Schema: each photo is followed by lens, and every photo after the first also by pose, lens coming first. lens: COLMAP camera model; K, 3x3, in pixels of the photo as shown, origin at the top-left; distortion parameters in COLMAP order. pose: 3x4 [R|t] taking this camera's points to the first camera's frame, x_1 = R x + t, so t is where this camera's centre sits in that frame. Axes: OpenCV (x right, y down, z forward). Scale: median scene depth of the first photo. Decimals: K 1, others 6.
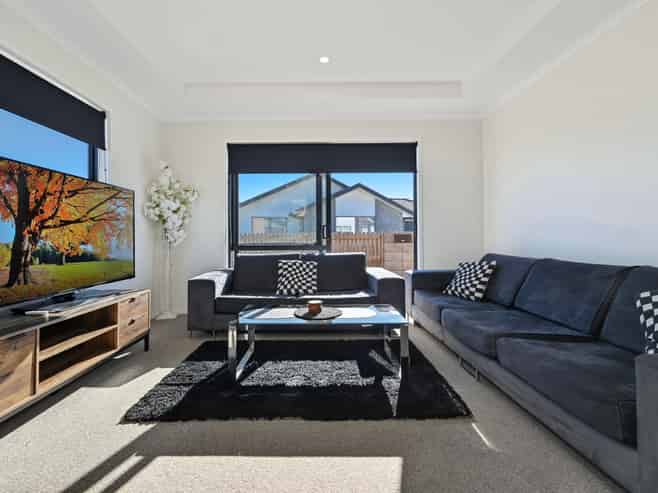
lens RADIAL K [[335.2, 0, 329.0], [0, 335.2, 246.5], [0, 0, 1]] dist [-0.021544, -0.000636]
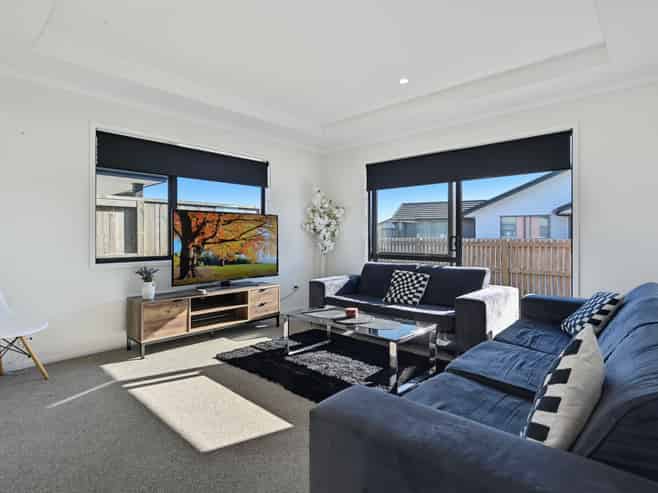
lens RADIAL K [[362.6, 0, 329.0], [0, 362.6, 246.5], [0, 0, 1]] dist [-0.001850, -0.000619]
pose [[0.723554, 0.026259, -0.689768, 0.582614], [-0.030226, 0.999523, 0.006345, -0.041442], [0.689606, 0.016258, 0.724003, 0.021453]]
